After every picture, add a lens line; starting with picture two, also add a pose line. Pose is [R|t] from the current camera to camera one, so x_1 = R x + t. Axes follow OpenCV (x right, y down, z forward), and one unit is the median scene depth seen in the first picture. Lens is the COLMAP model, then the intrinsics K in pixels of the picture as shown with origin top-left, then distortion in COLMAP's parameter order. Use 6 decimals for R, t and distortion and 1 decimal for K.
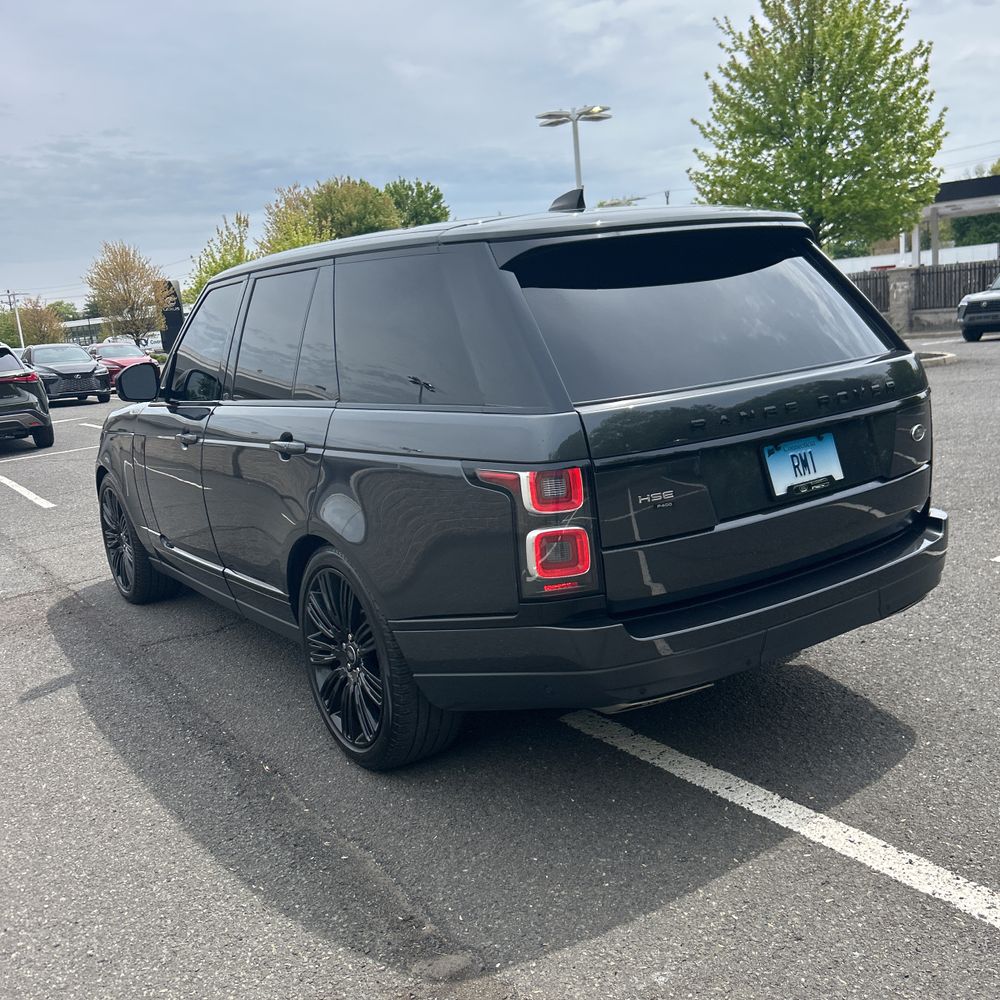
lens RADIAL K [[1015.5, 0, 485.6], [0, 1015.5, 500.8], [0, 0, 1]] dist [0.030021, -0.015457]
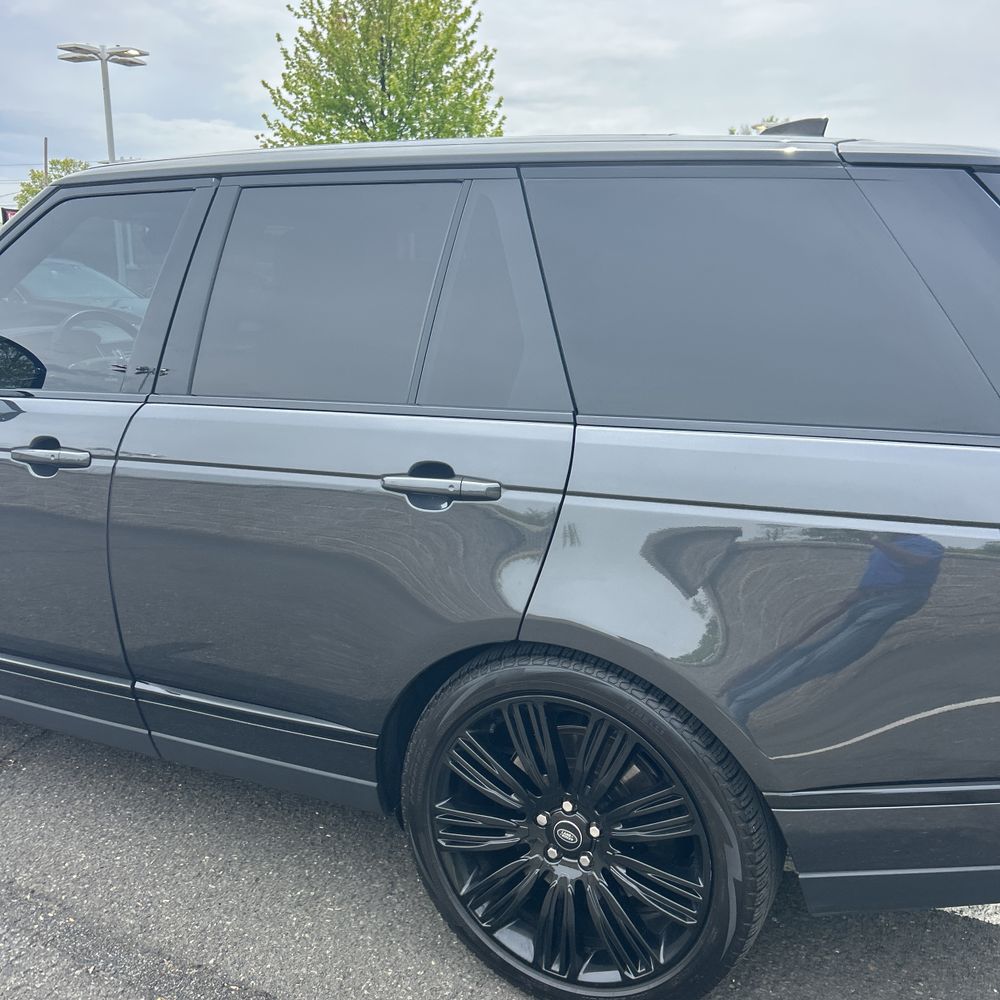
lens RADIAL K [[1017.8, 0, 500.0], [0, 1017.8, 500.0], [0, 0, 1]] dist [-0.003351, 0.035533]
pose [[0.867482, -0.025263, 0.496826, -0.087964], [0.017313, 0.999638, 0.020601, -0.011203], [-0.497167, -0.009270, 0.867606, 0.095941]]
